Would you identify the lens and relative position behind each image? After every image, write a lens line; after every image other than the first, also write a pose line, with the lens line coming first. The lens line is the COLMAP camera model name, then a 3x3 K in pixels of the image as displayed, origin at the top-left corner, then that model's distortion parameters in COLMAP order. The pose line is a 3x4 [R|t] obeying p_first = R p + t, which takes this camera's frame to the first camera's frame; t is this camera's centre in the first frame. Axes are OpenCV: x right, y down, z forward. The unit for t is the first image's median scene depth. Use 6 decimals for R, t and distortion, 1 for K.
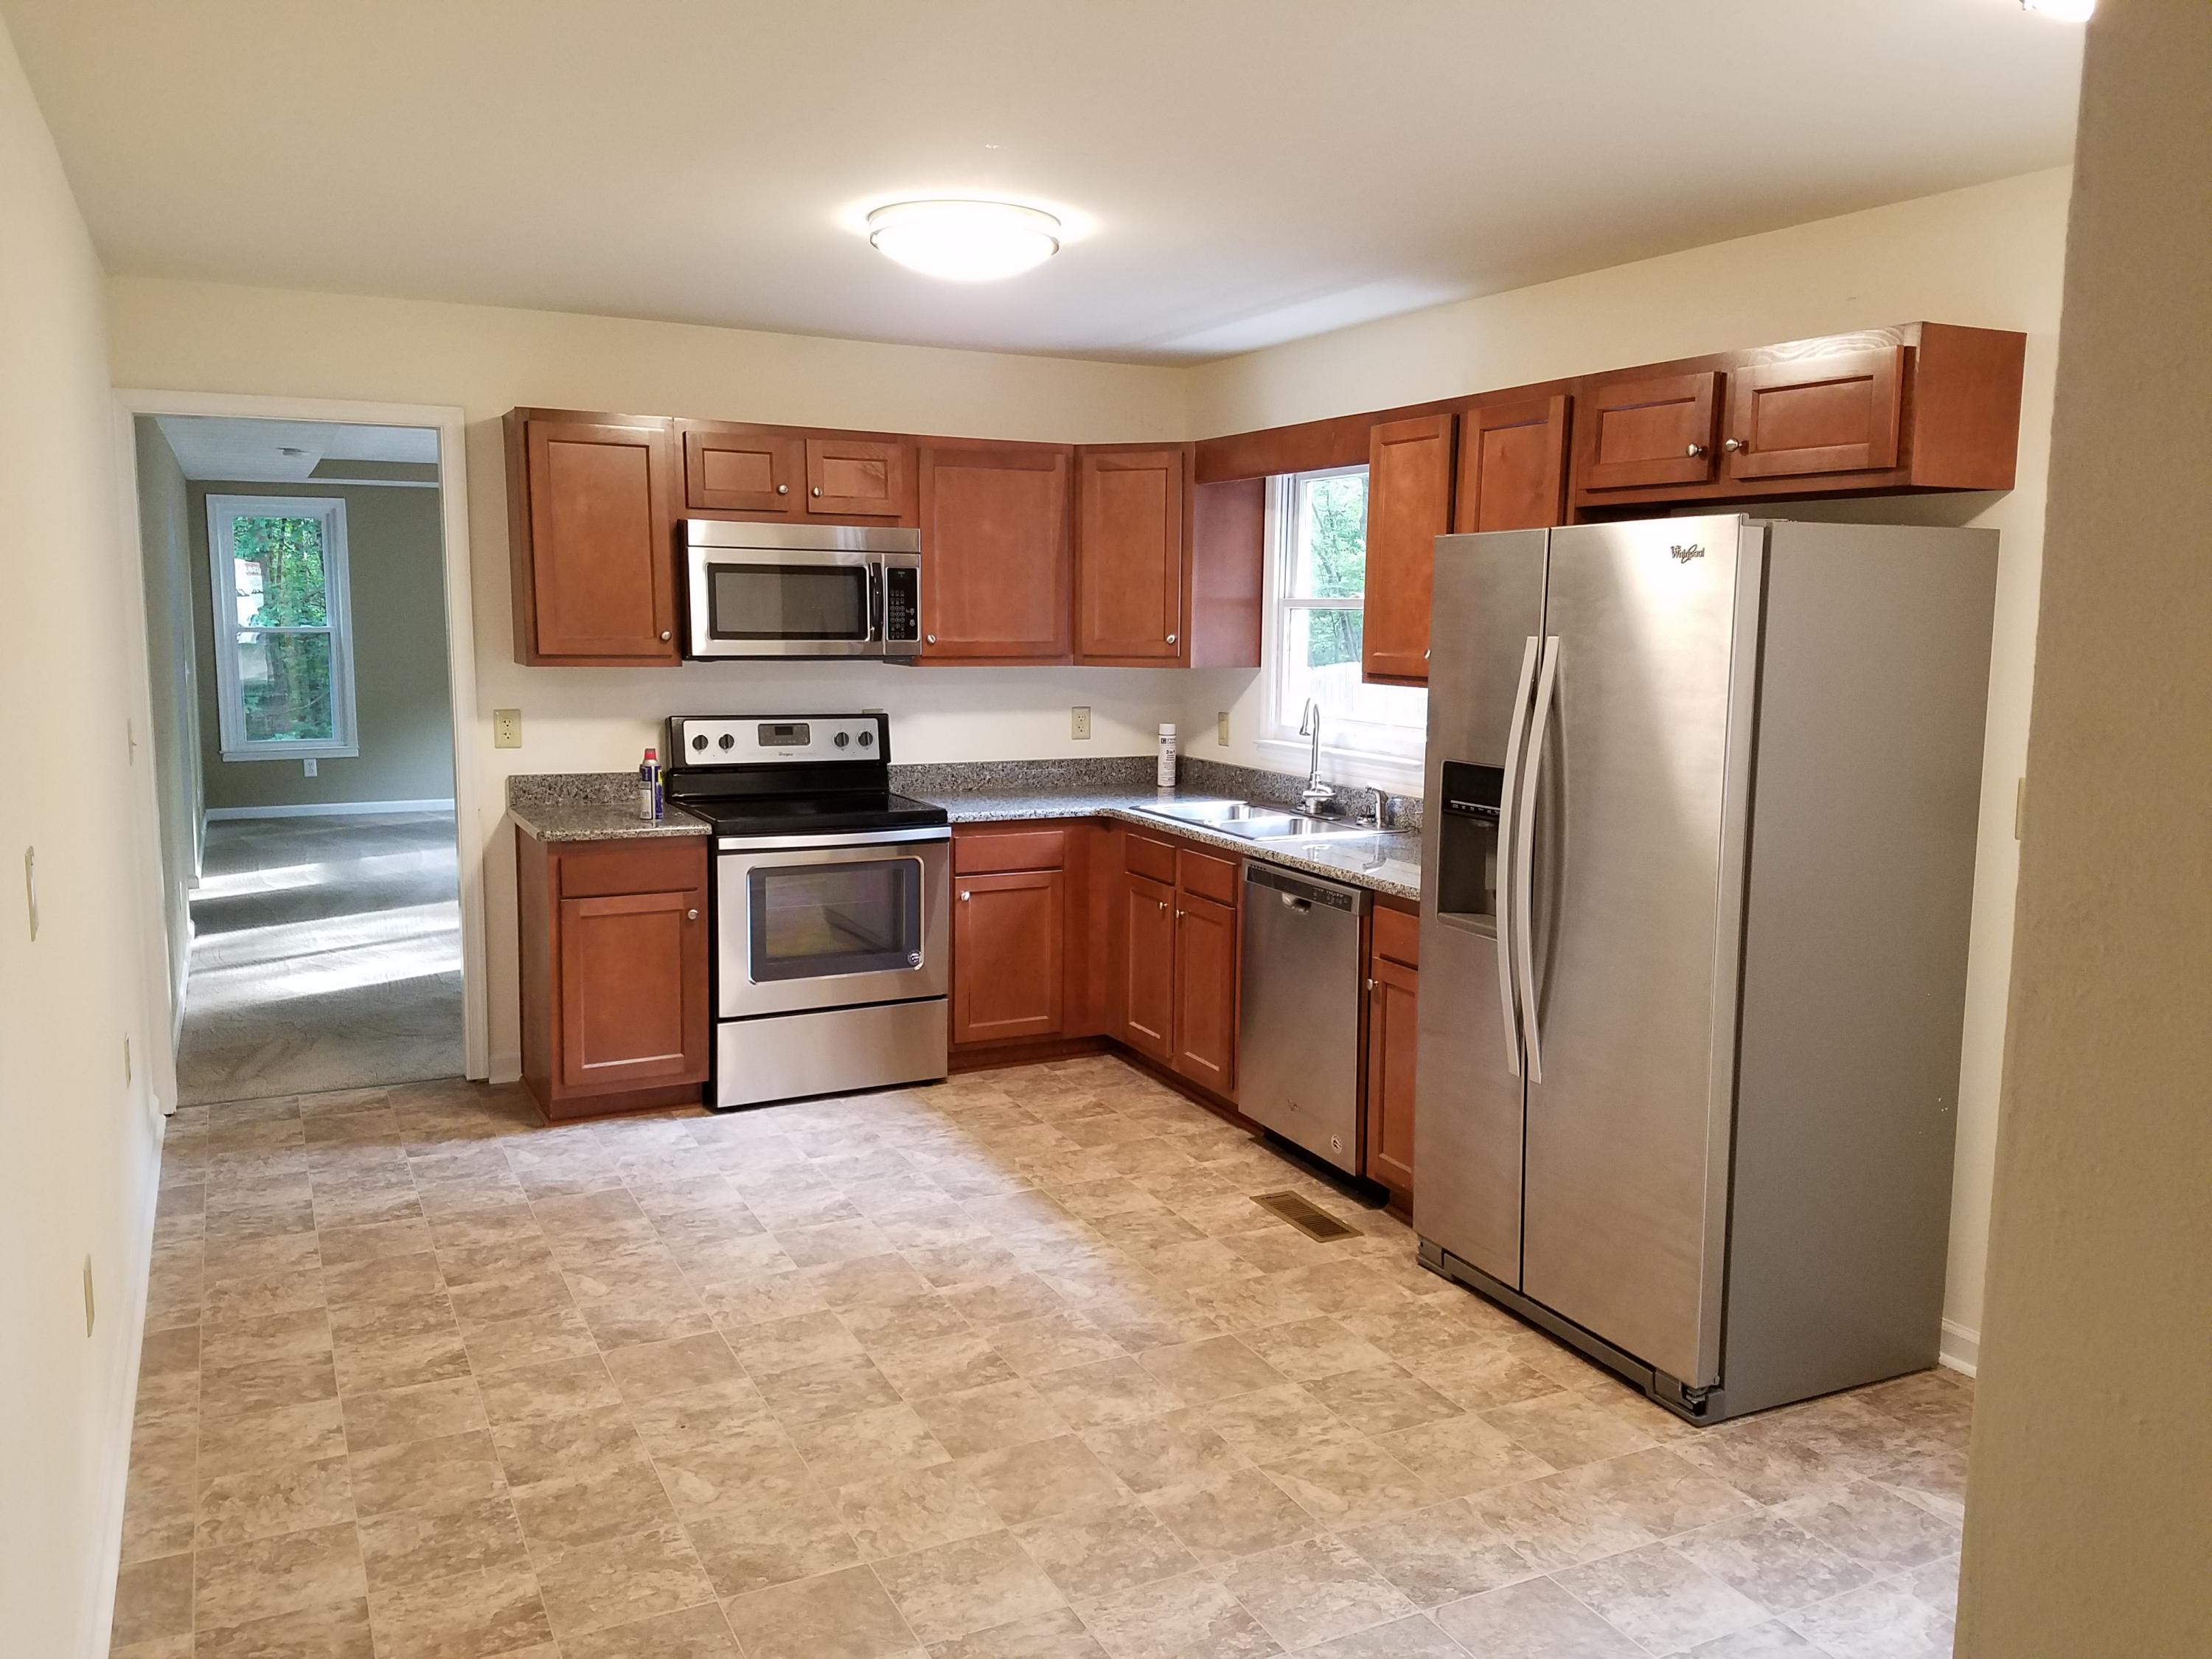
lens RADIAL K [[1723.9, 0, 1106.0], [0, 1723.9, 829.5], [0, 0, 1]] dist [0.115473, -0.005498]
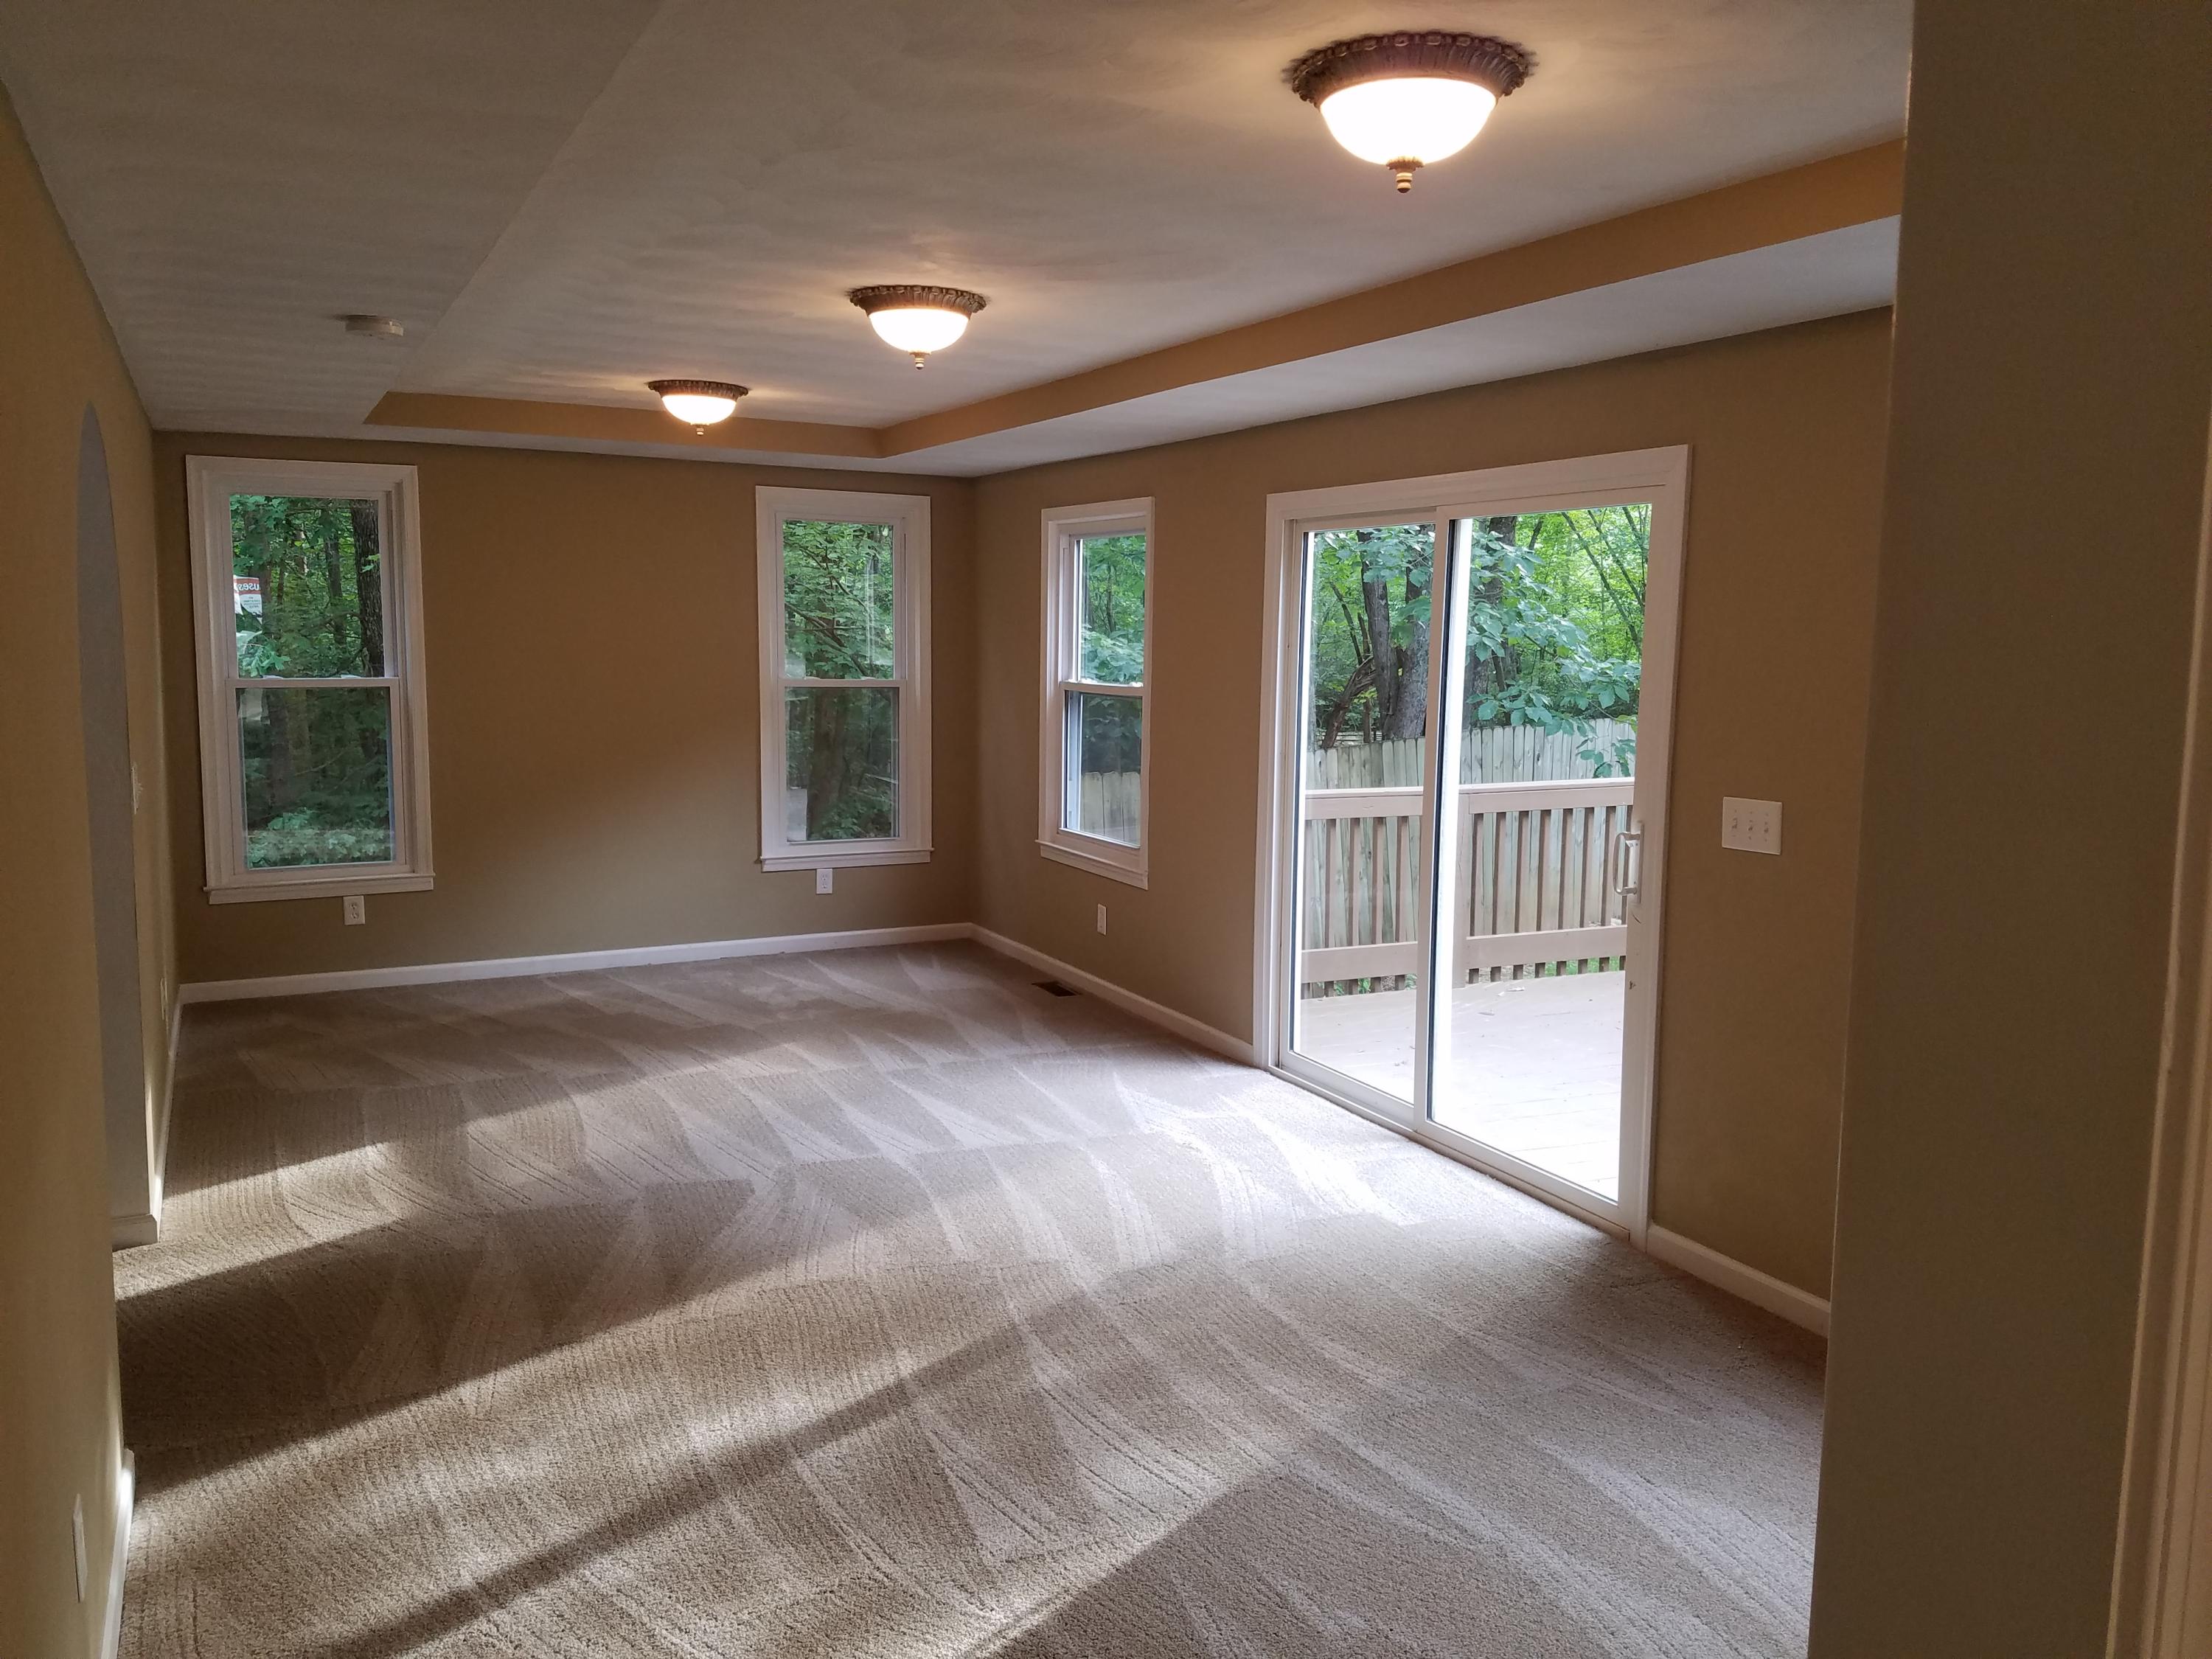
lens RADIAL K [[1723.9, 0, 1106.0], [0, 1723.9, 829.5], [0, 0, 1]] dist [0.115473, -0.005498]
pose [[0.999982, 0.001241, 0.005924, -0.199167], [-0.001171, 0.999929, -0.011896, -0.056665], [-0.005939, 0.011889, 0.999912, 0.398979]]
